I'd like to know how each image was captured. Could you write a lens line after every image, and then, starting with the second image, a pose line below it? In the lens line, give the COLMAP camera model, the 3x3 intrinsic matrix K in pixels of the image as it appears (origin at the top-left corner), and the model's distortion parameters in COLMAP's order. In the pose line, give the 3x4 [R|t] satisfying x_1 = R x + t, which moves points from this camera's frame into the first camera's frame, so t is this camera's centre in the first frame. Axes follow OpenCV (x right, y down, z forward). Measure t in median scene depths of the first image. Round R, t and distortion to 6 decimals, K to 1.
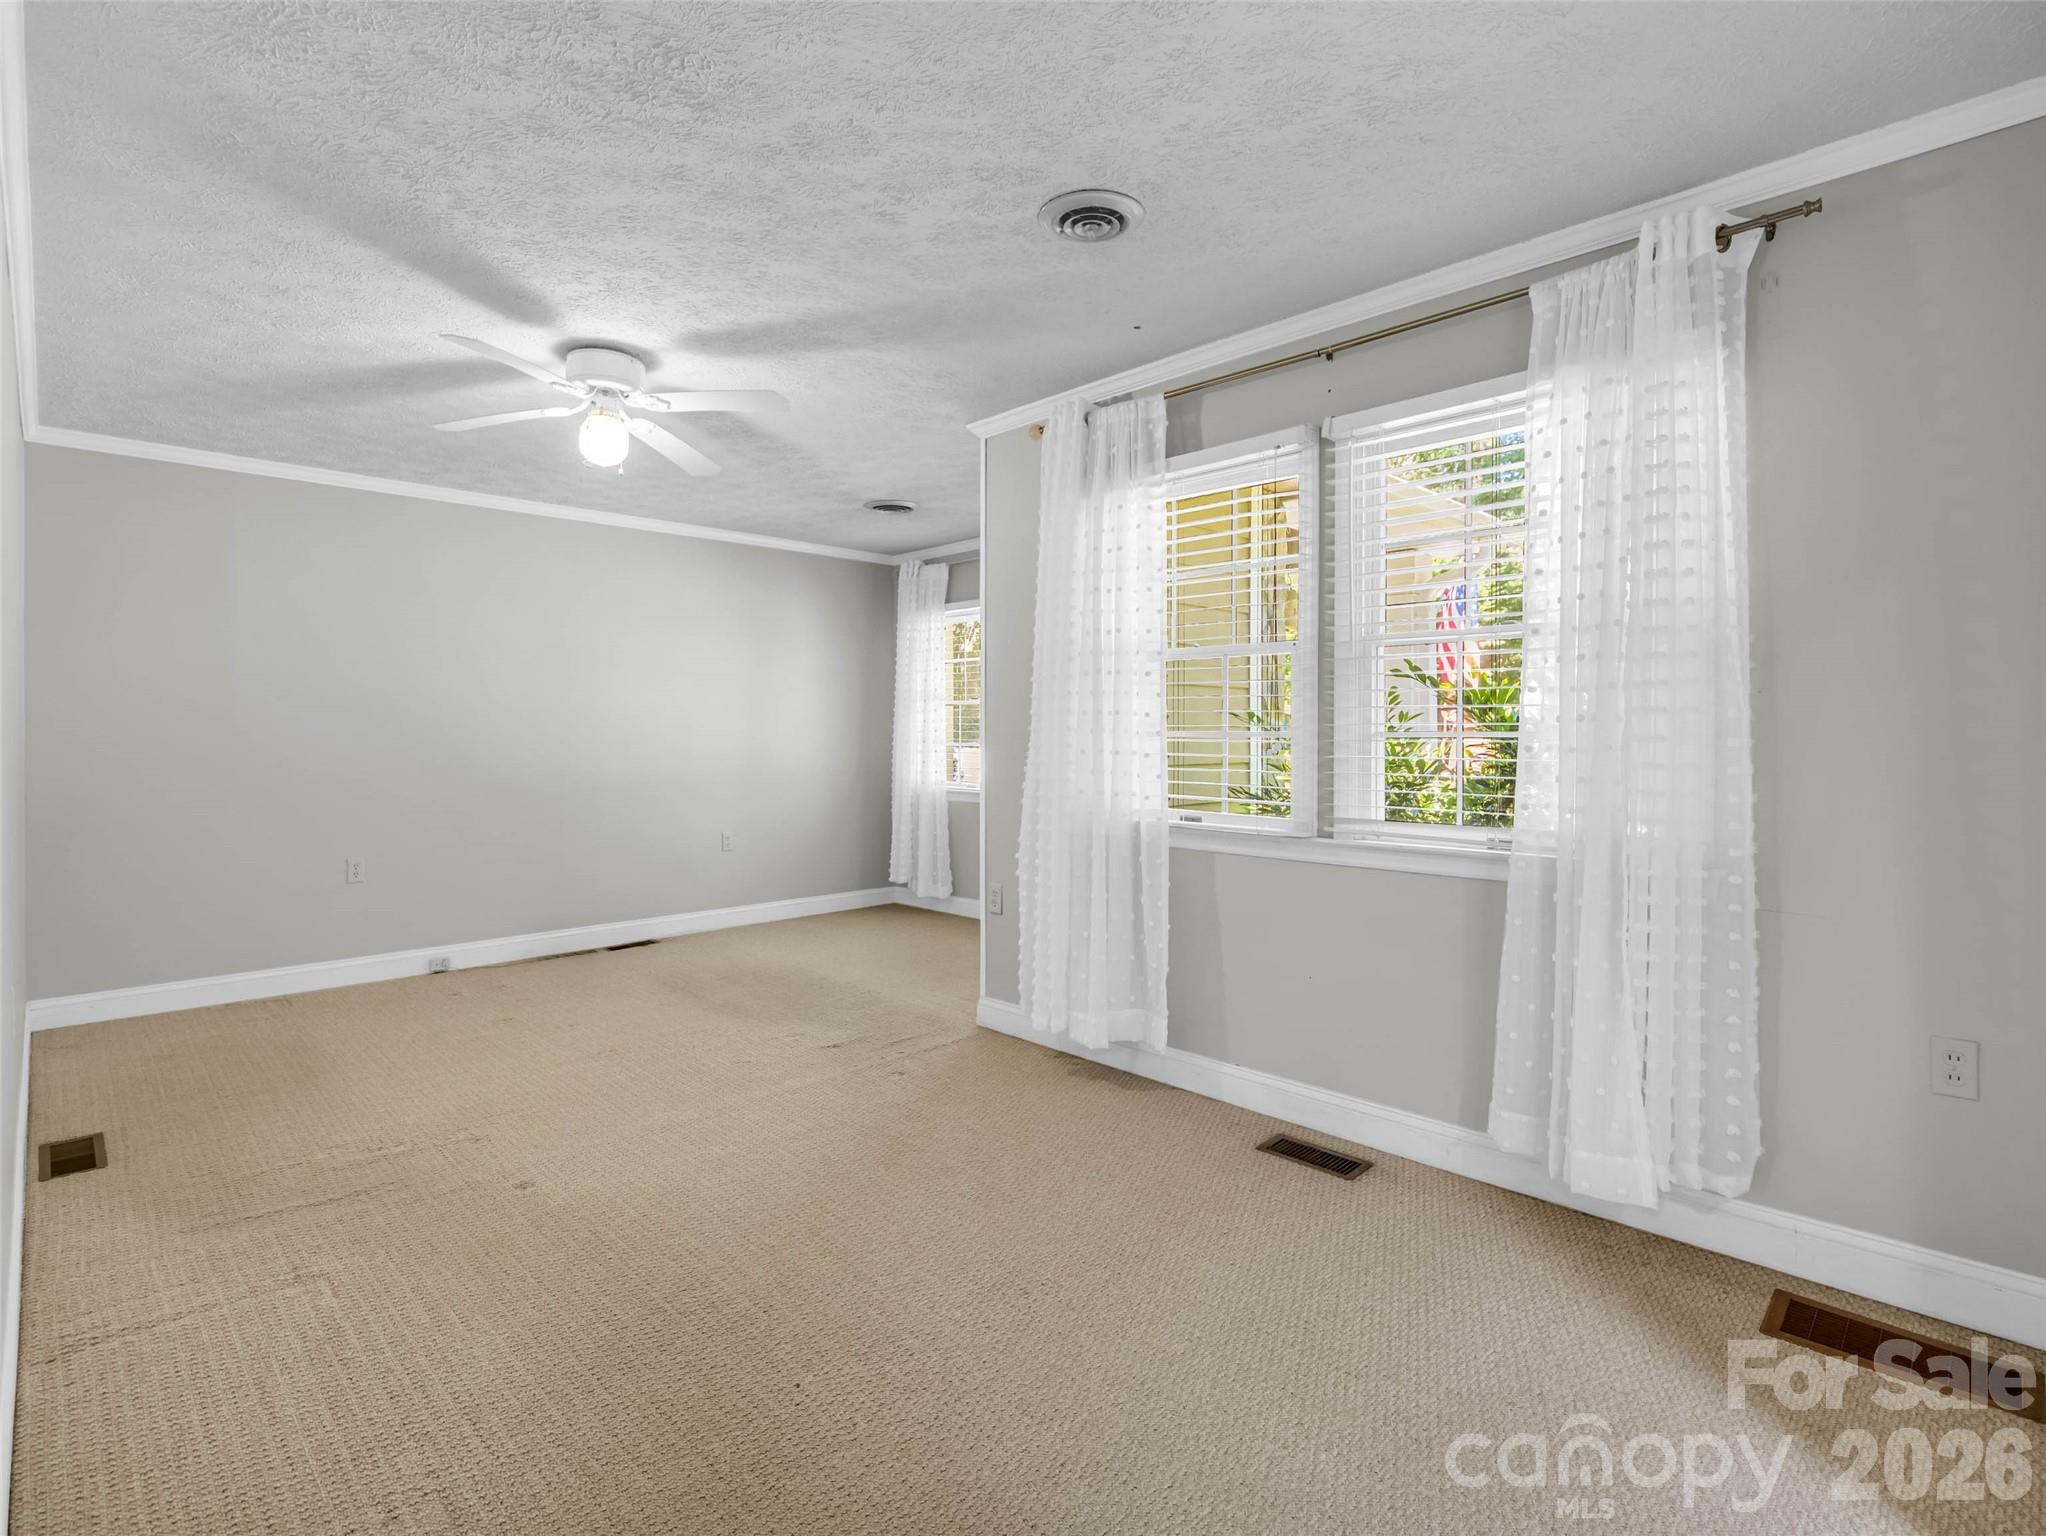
lens RADIAL K [[1040.5, 0, 1029.8], [0, 1040.5, 754.3], [0, 0, 1]] dist [-0.000848, -0.010681]
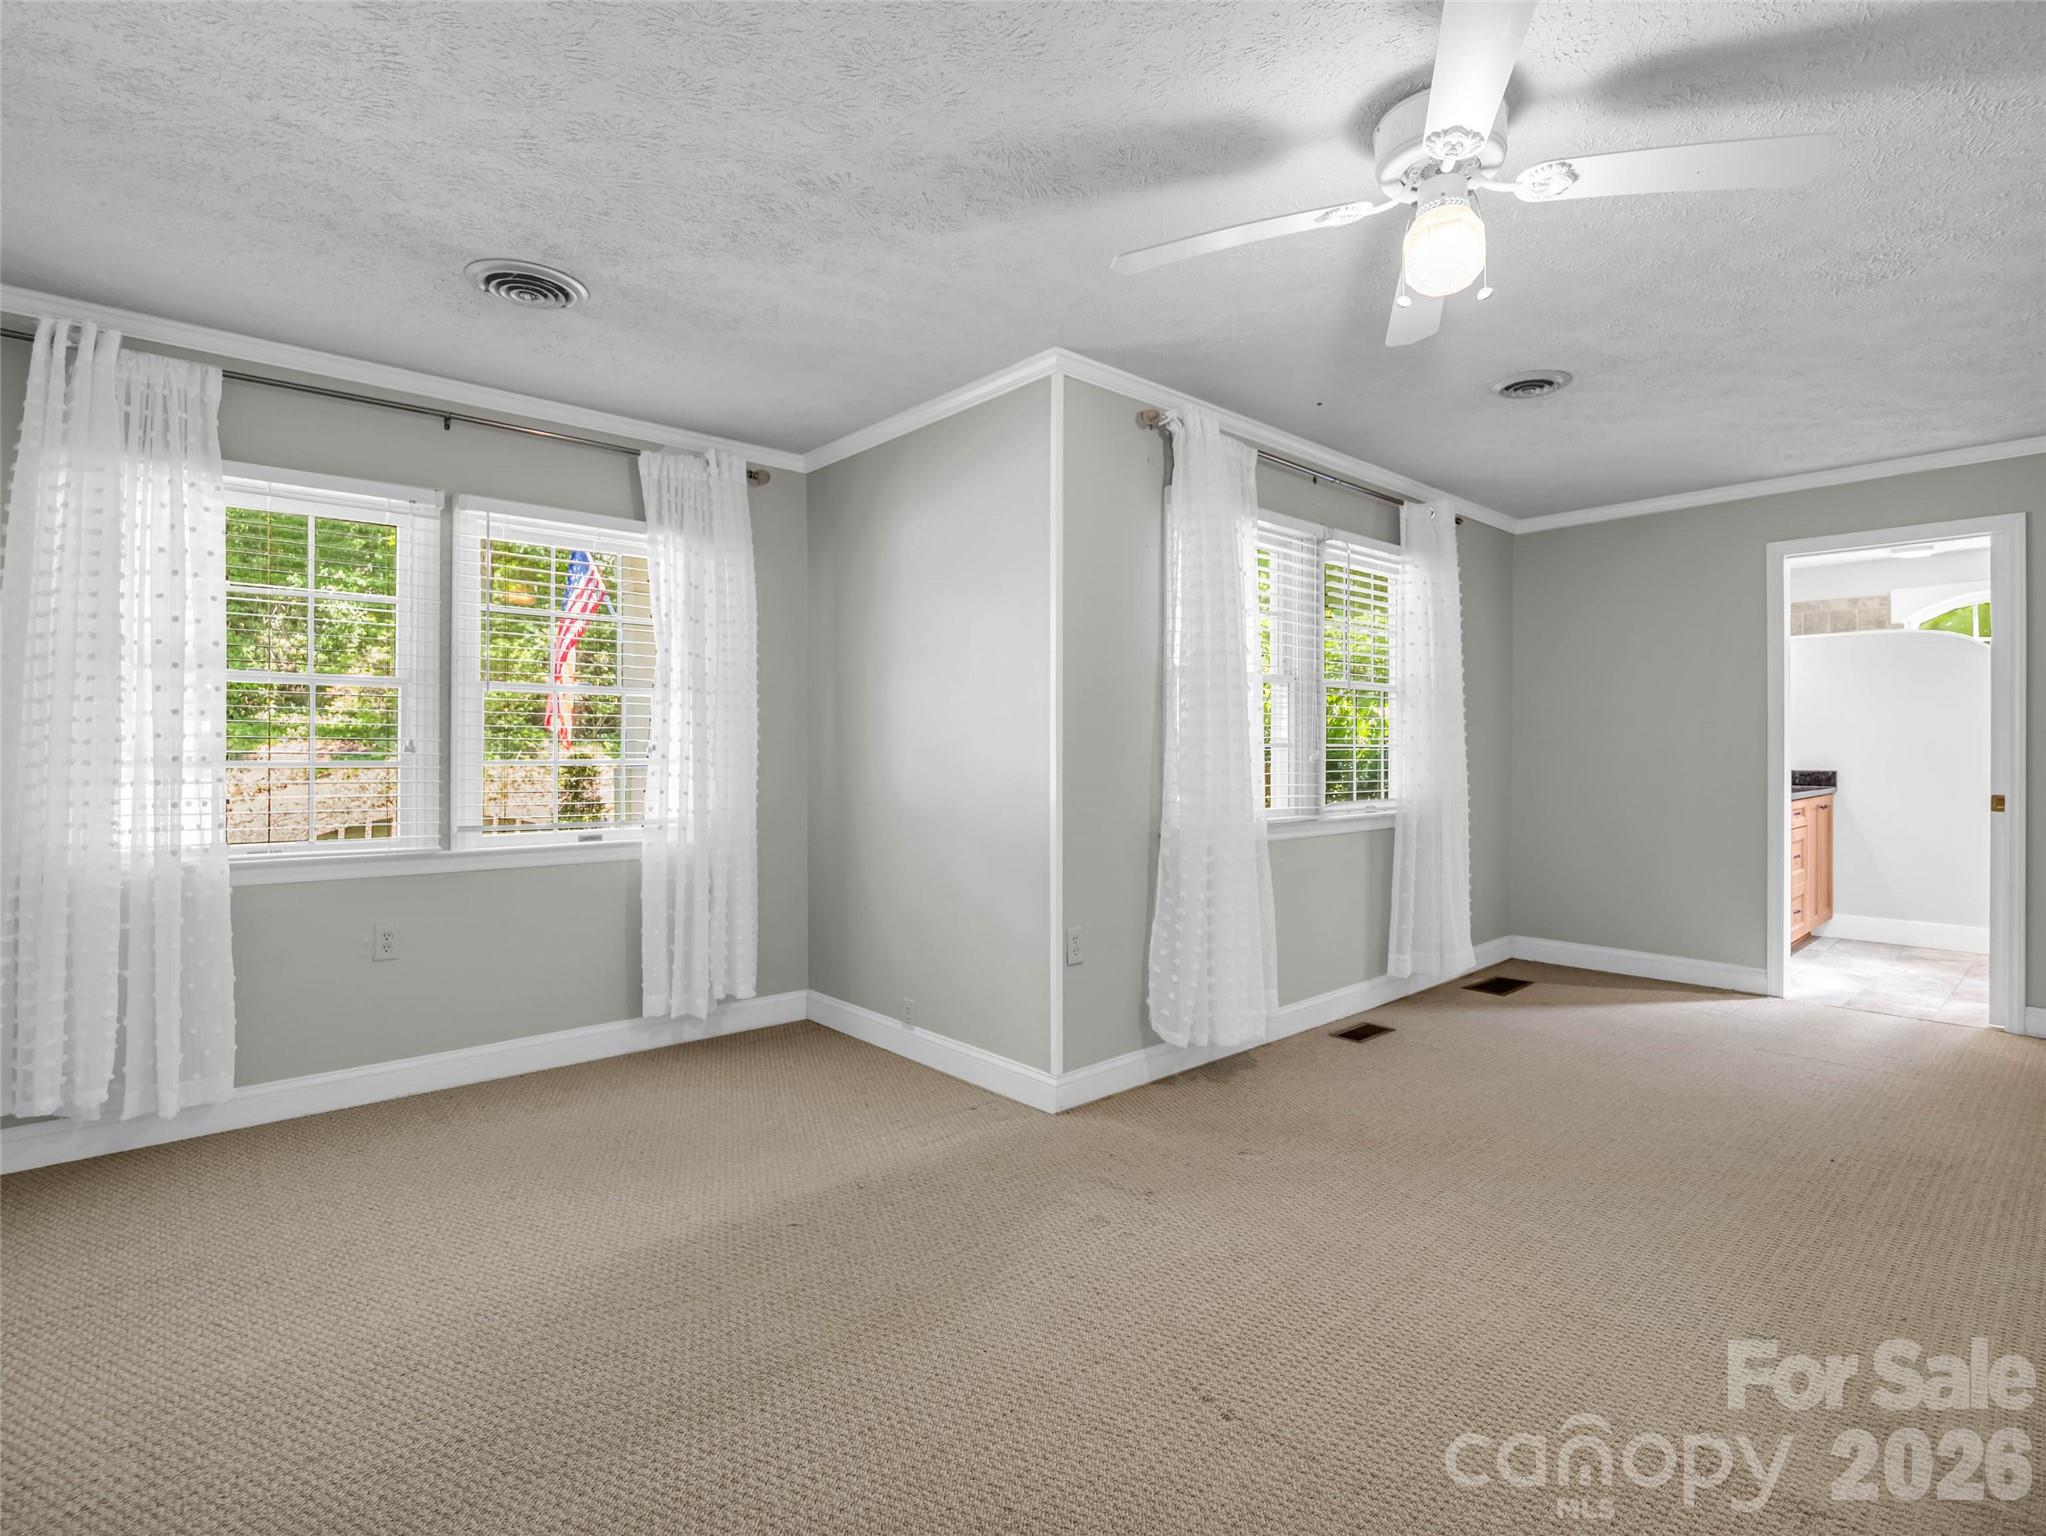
lens RADIAL K [[1040.5, 0, 1029.8], [0, 1040.5, 754.3], [0, 0, 1]] dist [-0.000848, -0.010681]
pose [[0.009770, -0.004636, 0.999942, -1.004952], [0.019910, 0.999792, 0.004441, -0.018240], [-0.999754, 0.019865, 0.009860, 1.213105]]
